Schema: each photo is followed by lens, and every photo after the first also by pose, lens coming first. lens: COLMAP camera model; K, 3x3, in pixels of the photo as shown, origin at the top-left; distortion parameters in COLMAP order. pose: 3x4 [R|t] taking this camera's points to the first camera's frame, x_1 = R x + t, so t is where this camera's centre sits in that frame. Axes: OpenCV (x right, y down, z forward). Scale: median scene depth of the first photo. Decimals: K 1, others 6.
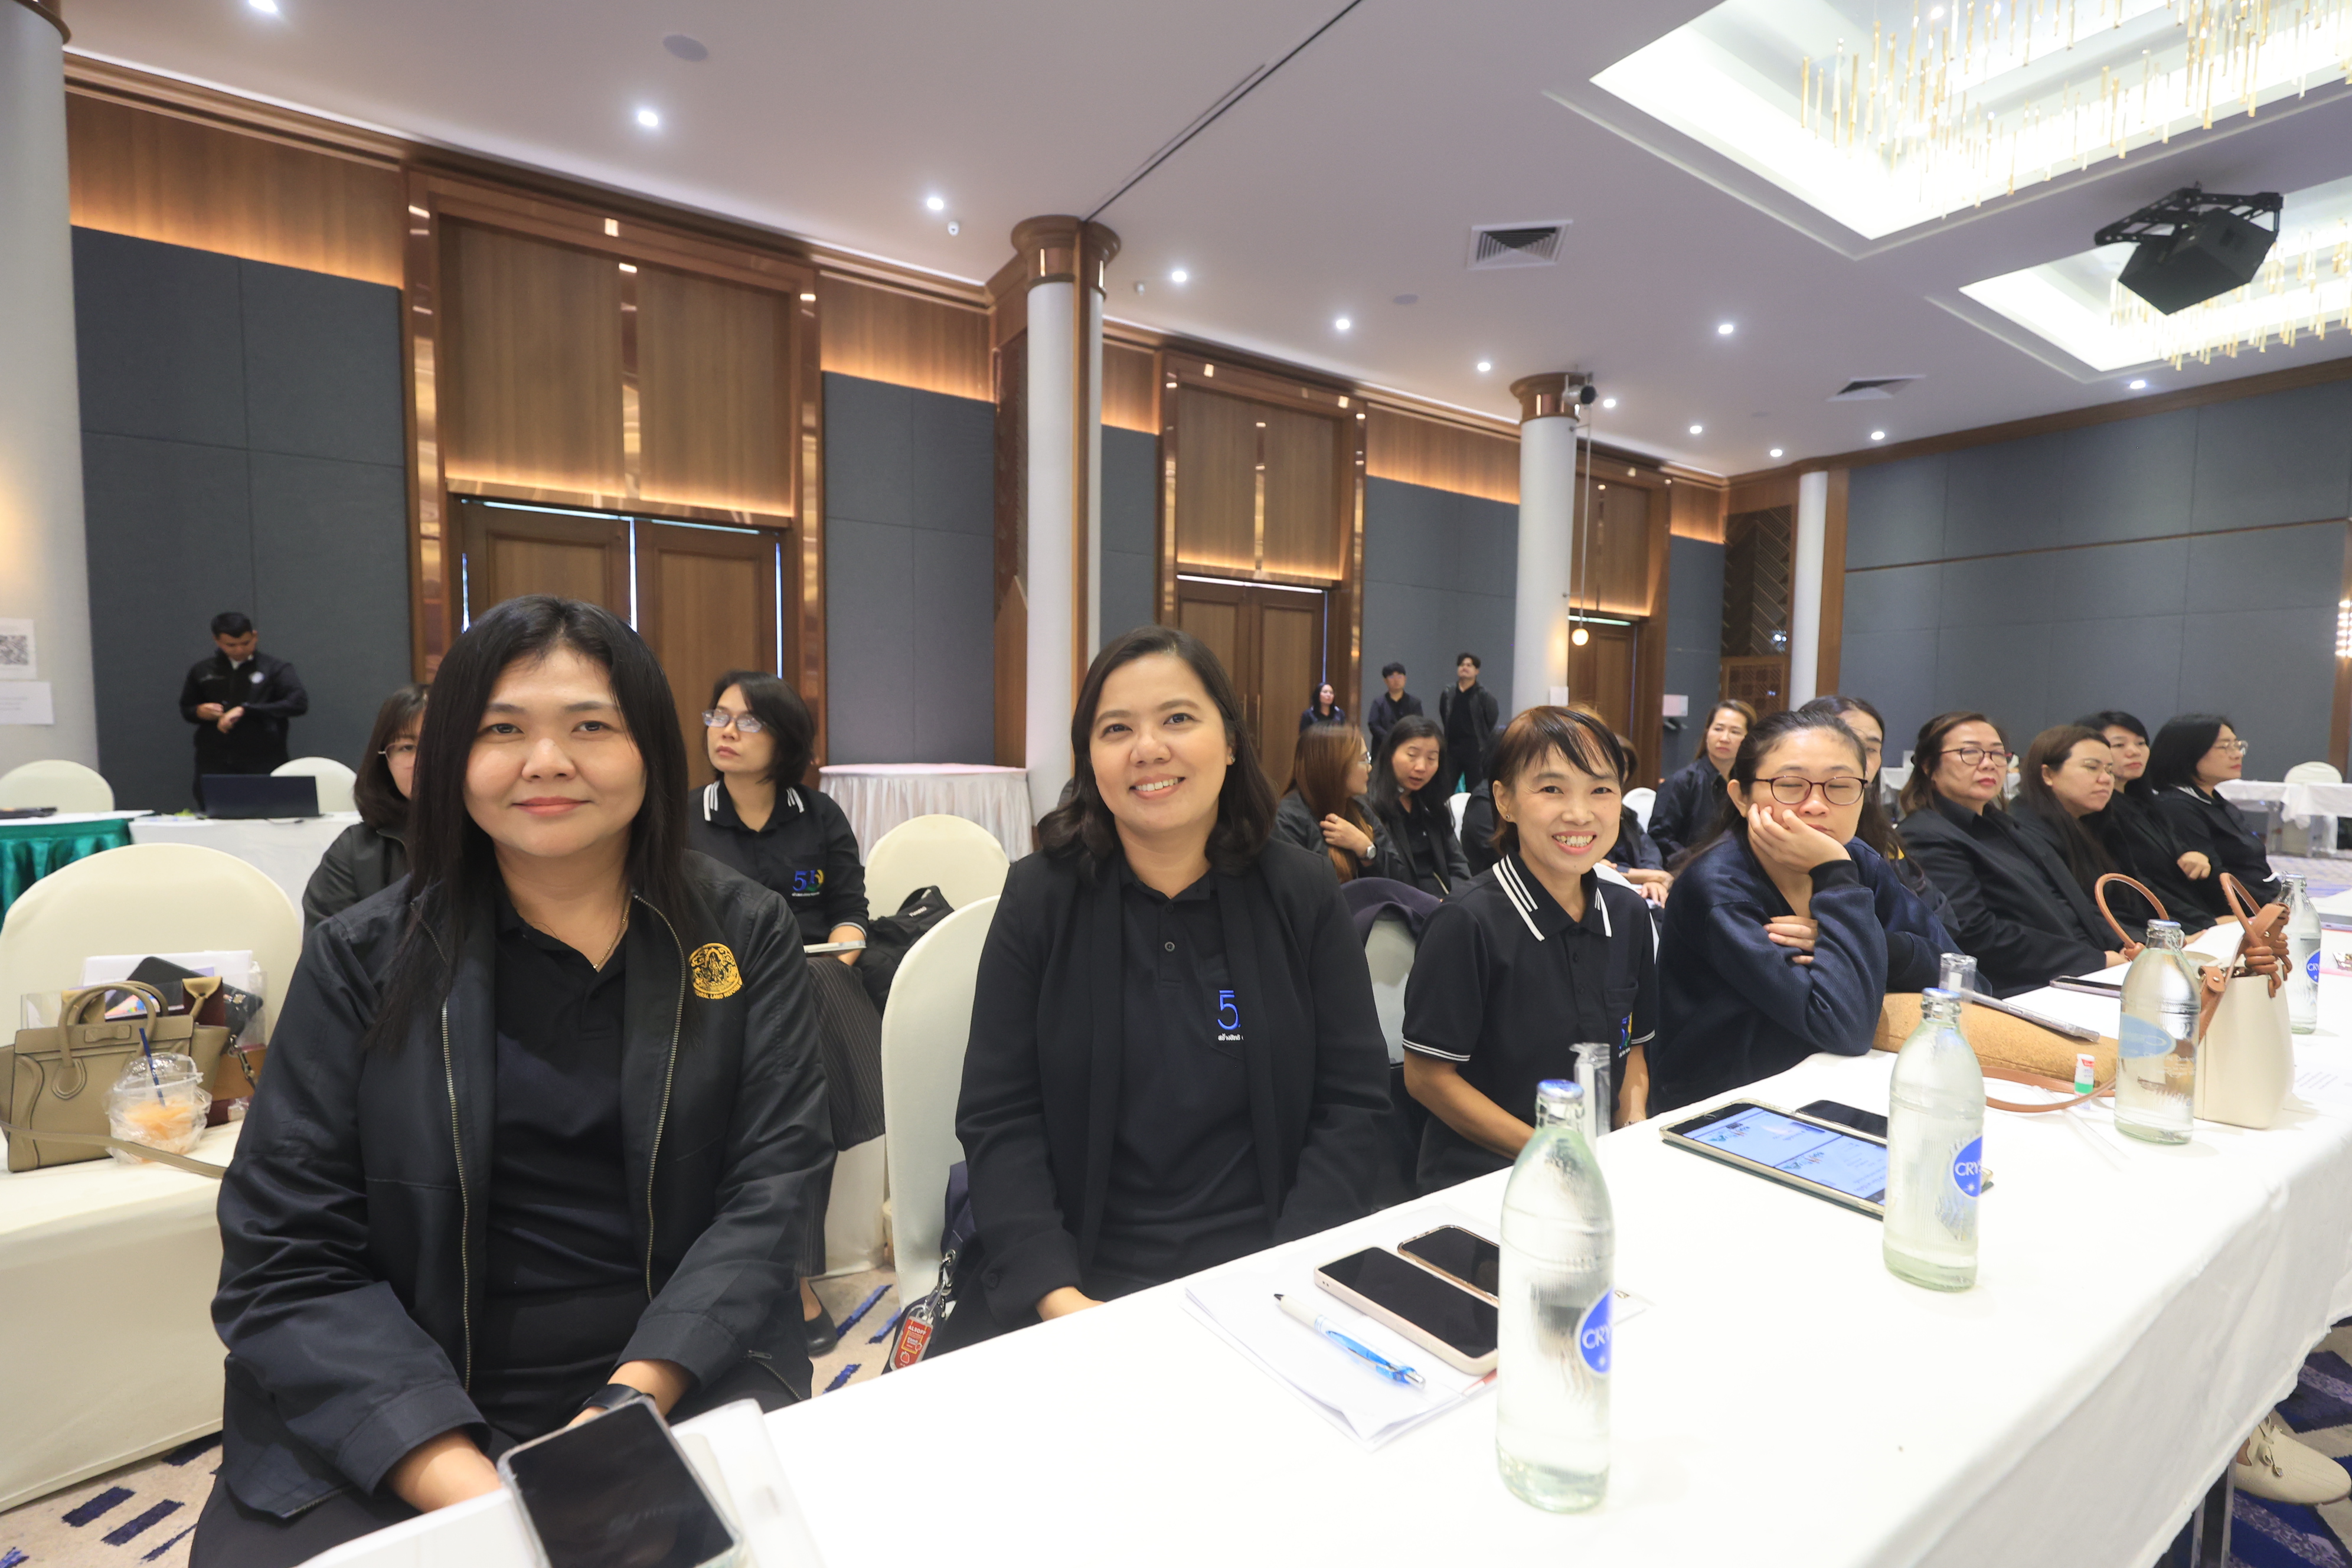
lens RADIAL K [[1061.2, 0, 1182.2], [0, 1061.2, 787.1], [0, 0, 1]] dist [0.000846, -0.000821]
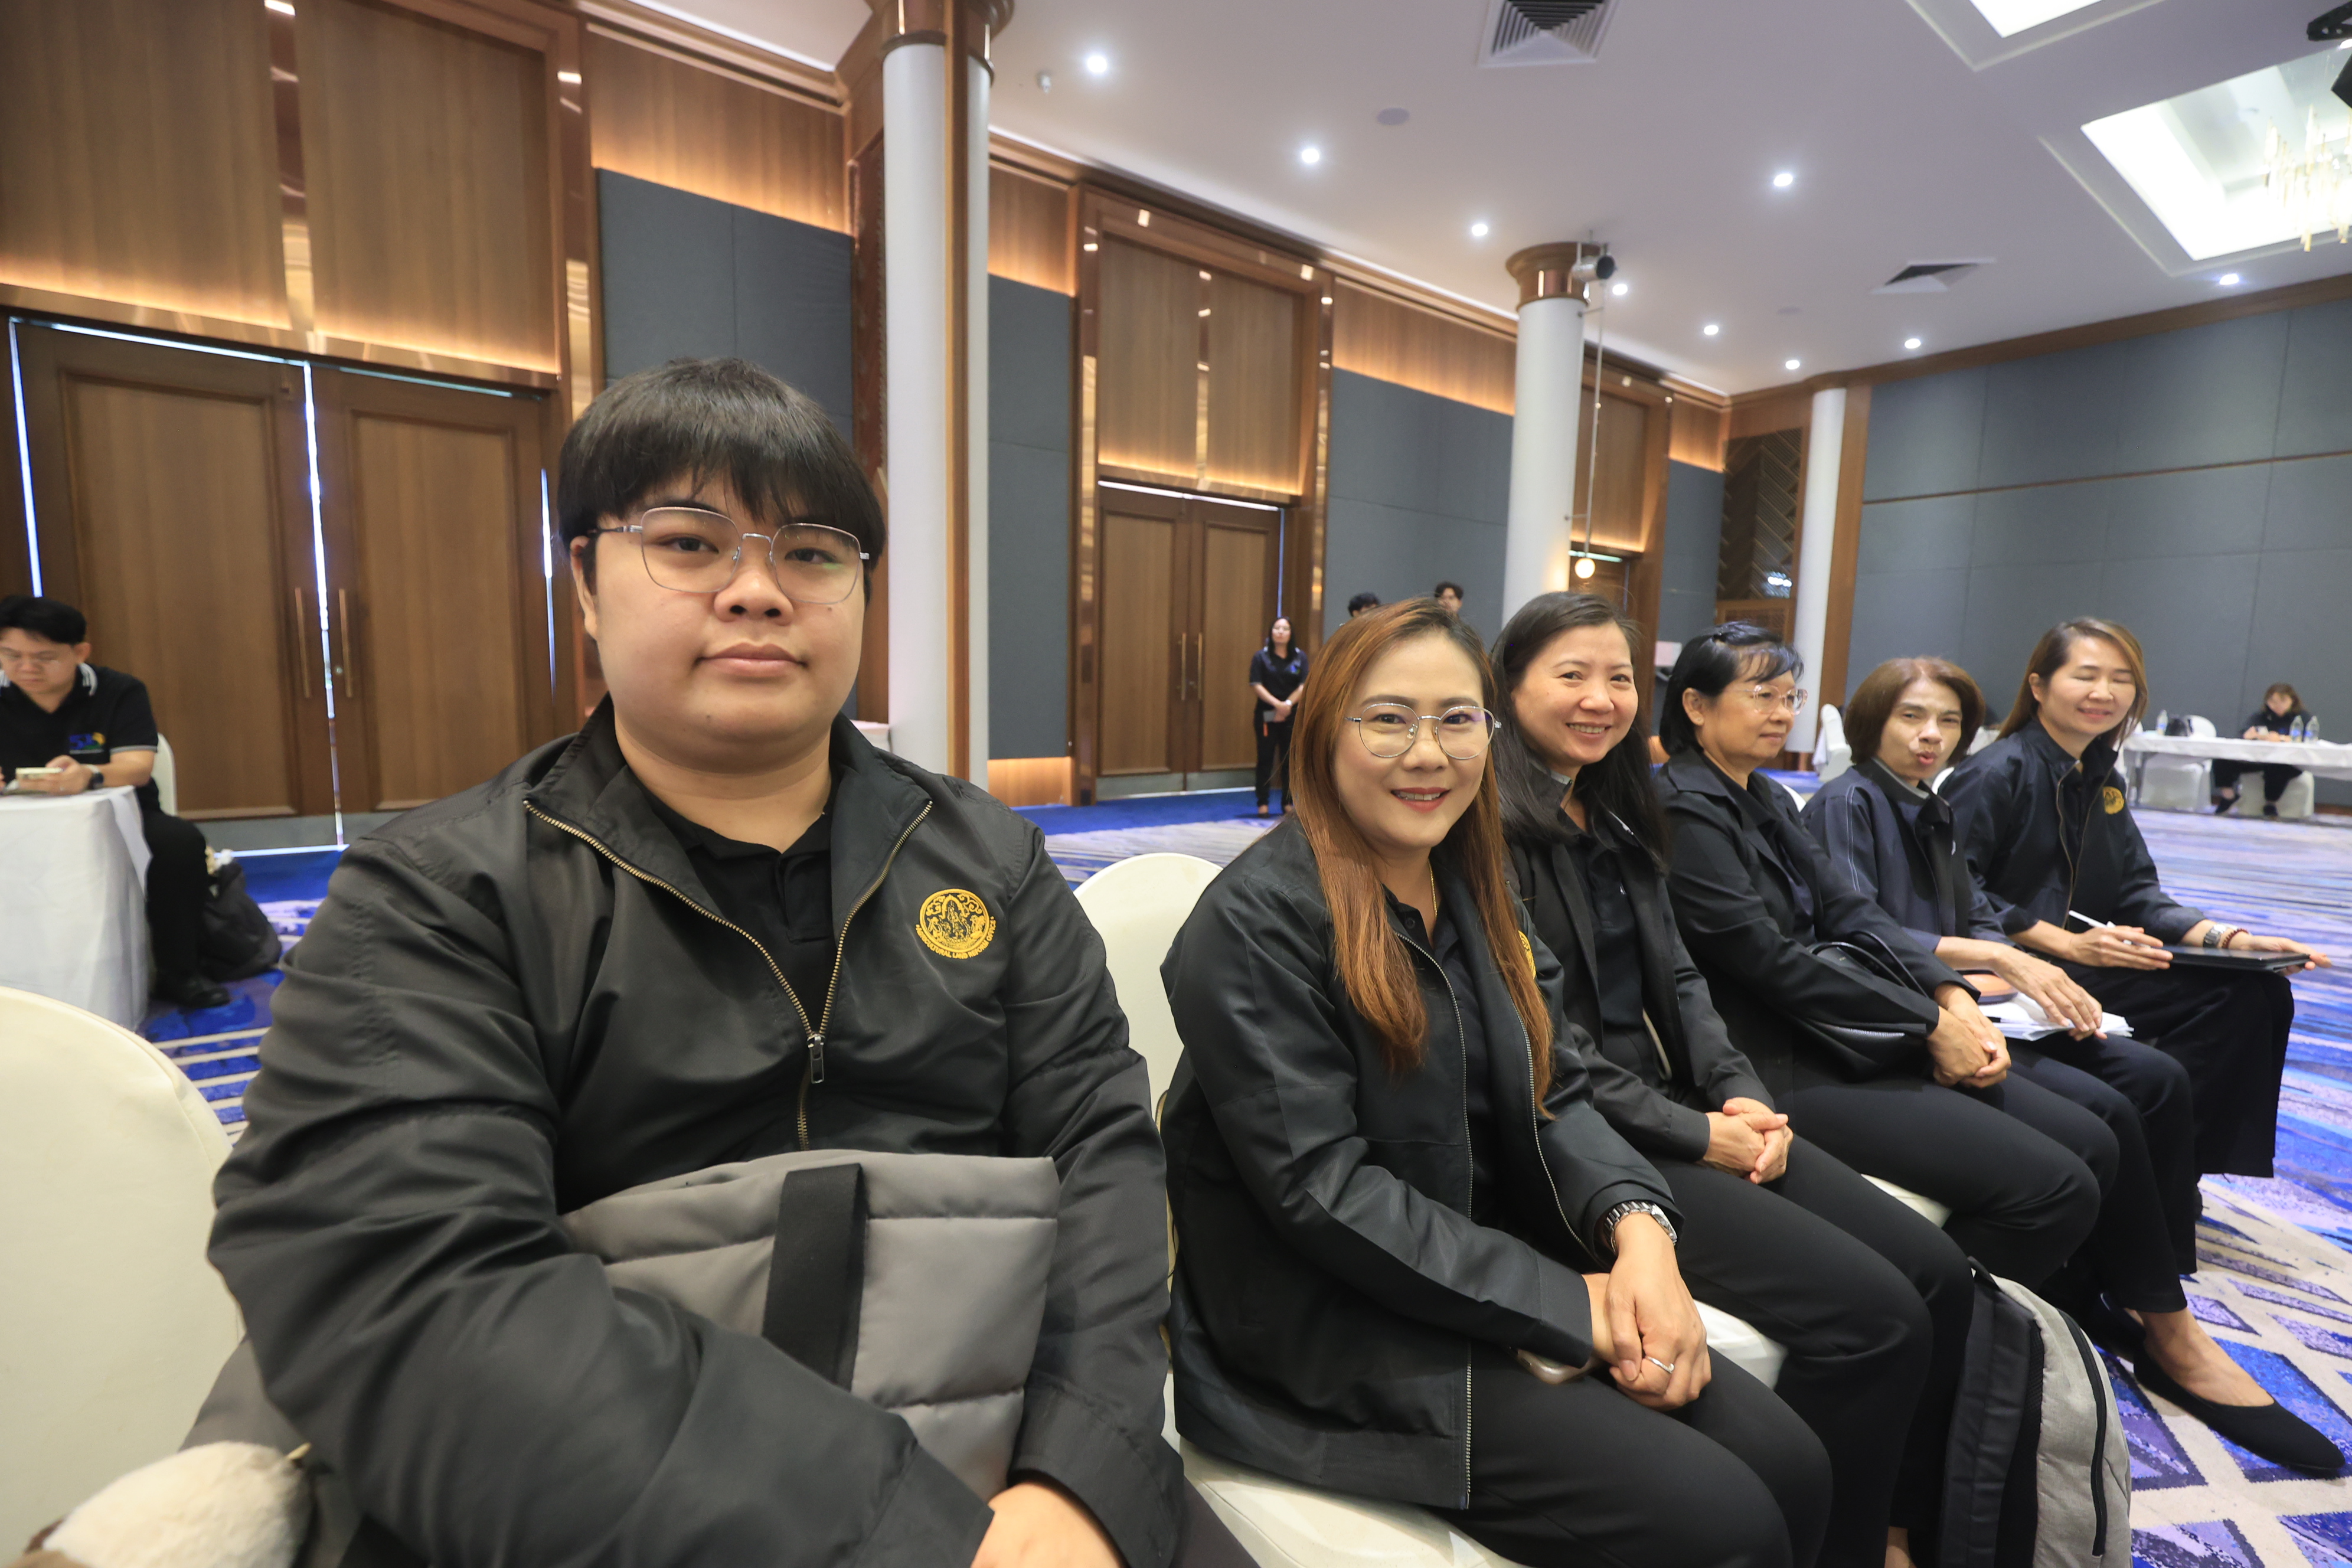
lens RADIAL K [[1063.4, 0, 1190.5], [0, 1063.4, 789.0], [0, 0, 1]] dist [0.000238, 0.000042]
pose [[0.998017, 0.001453, 0.062928, 0.014266], [-0.004485, 0.998833, 0.048078, -0.007802], [-0.062785, -0.048265, 0.996859, 0.196047]]
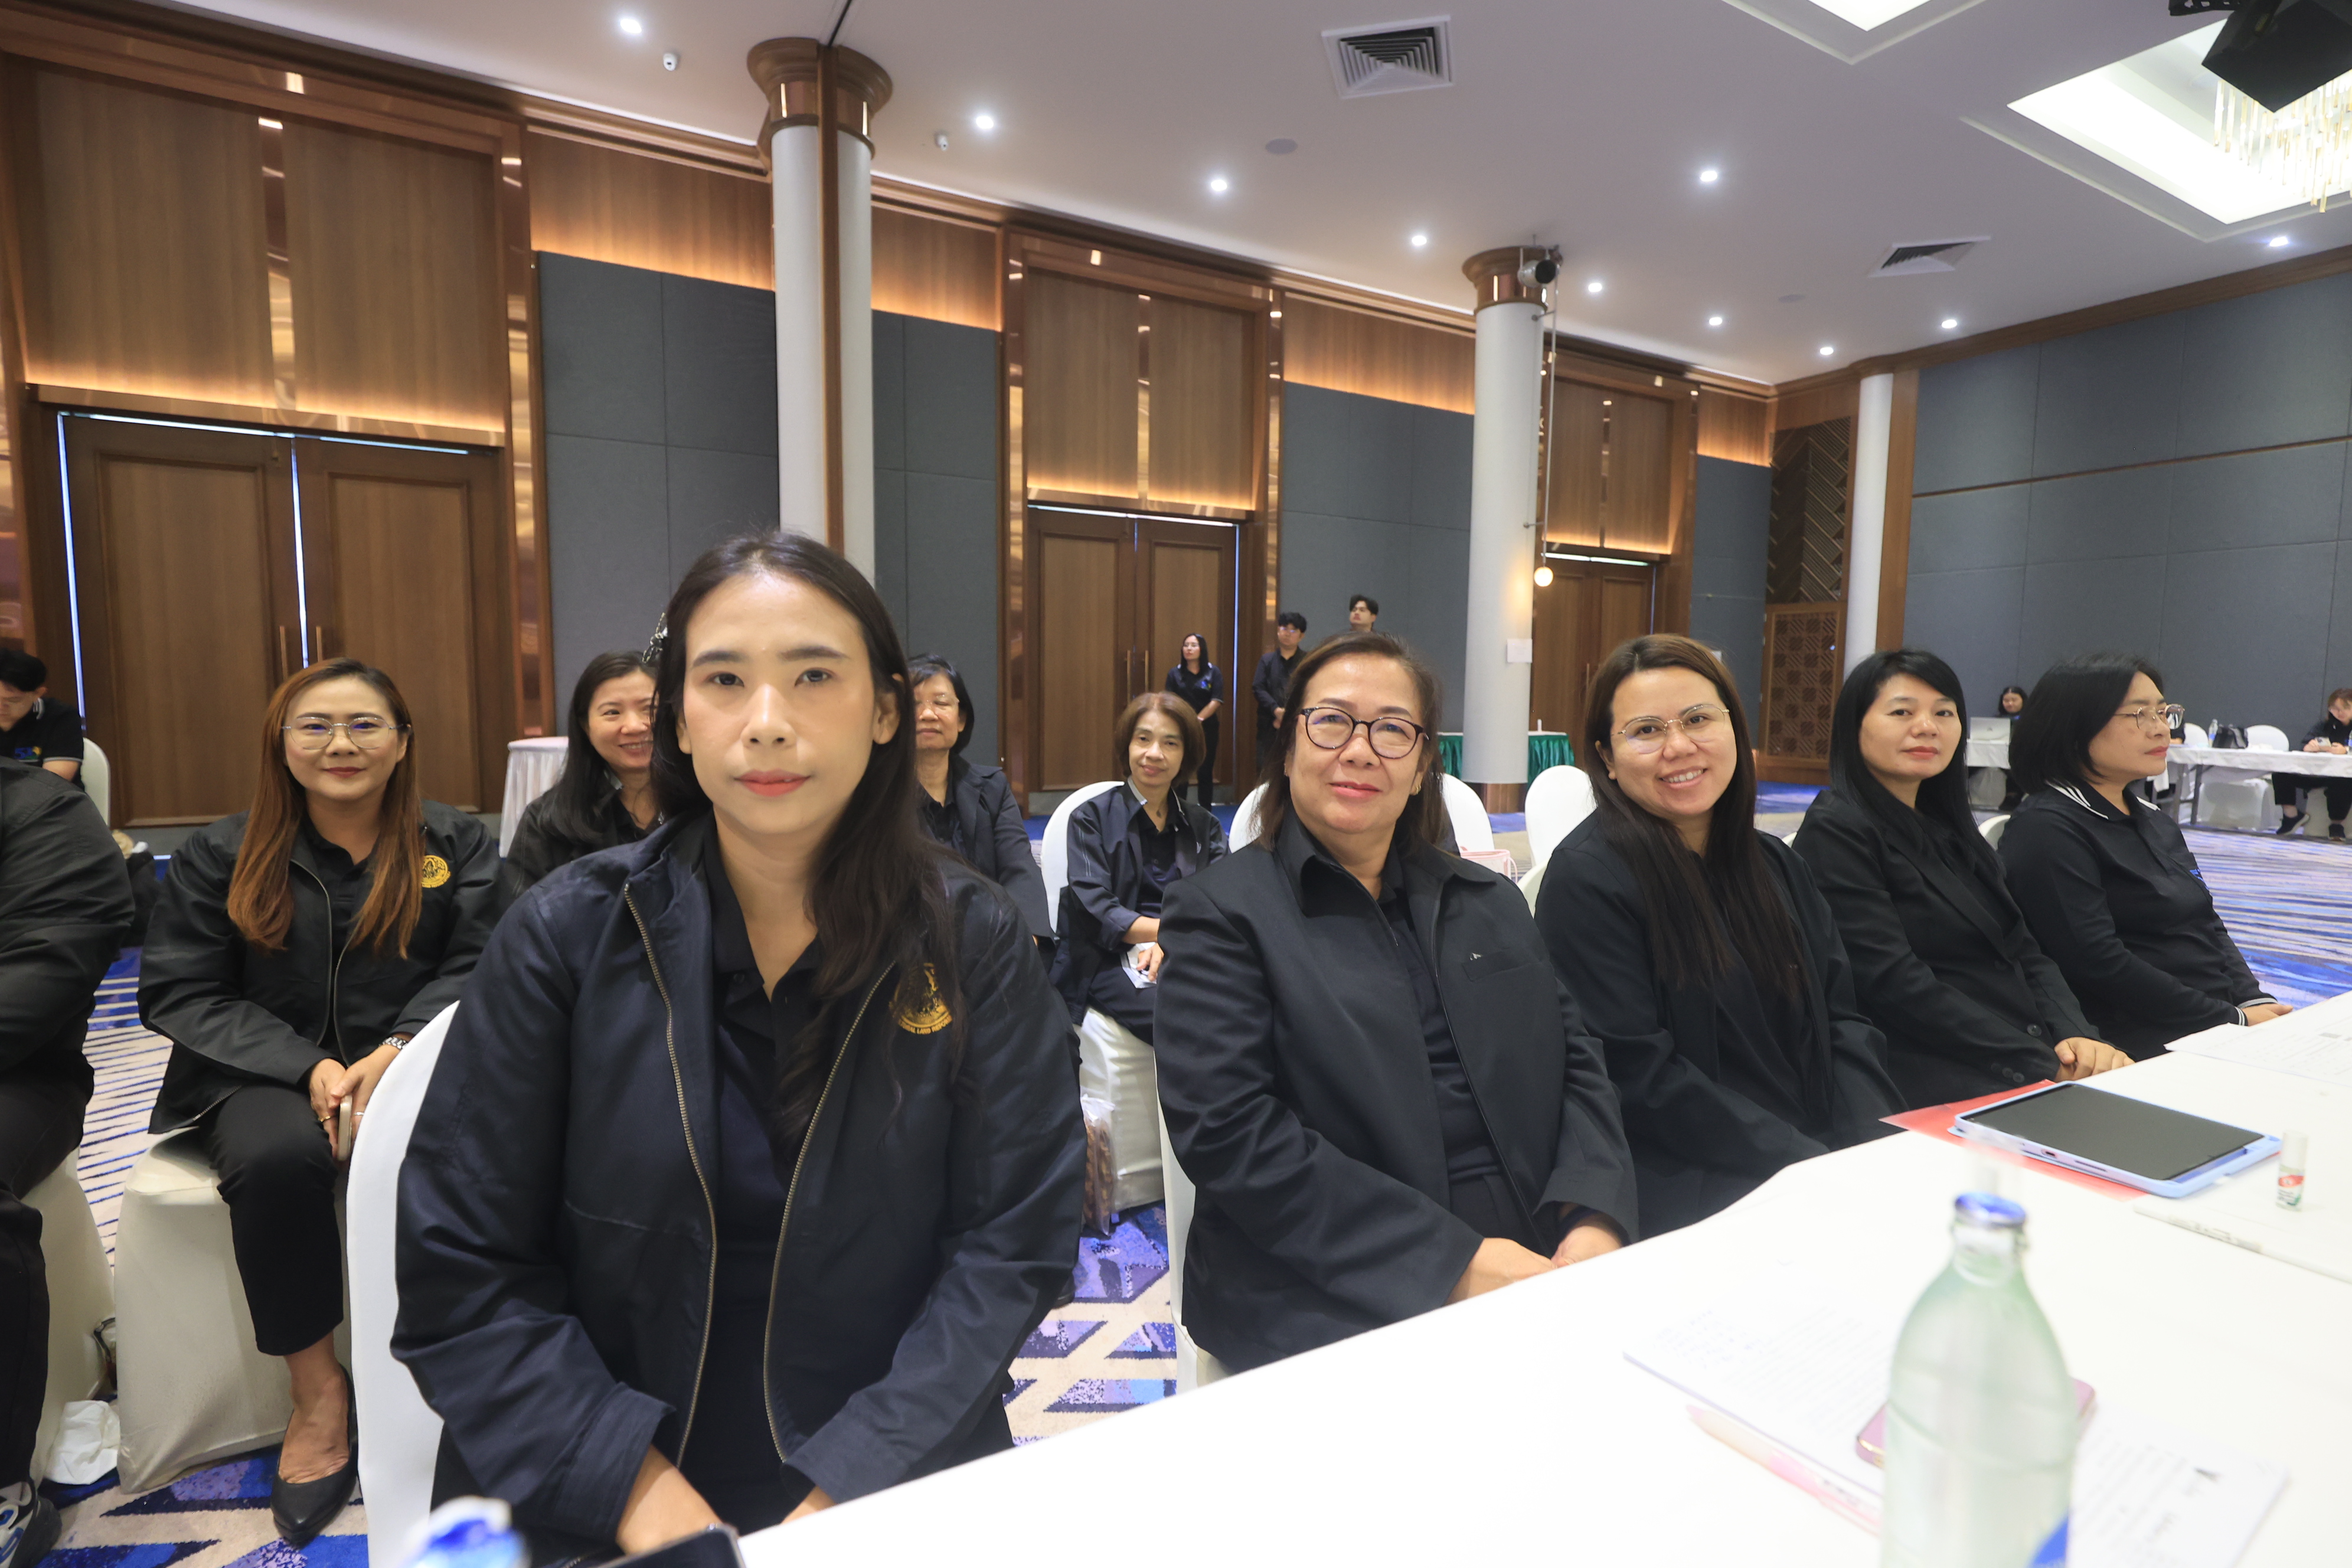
lens RADIAL K [[1135.3, 0, 1187.3], [0, 1135.3, 786.2], [0, 0, 1]] dist [0.000110, -0.000508]
pose [[0.997842, 0.003508, -0.065565, 0.179040], [-0.001756, 0.999640, 0.026766, -0.005259], [0.065635, -0.026593, 0.997489, 0.126426]]
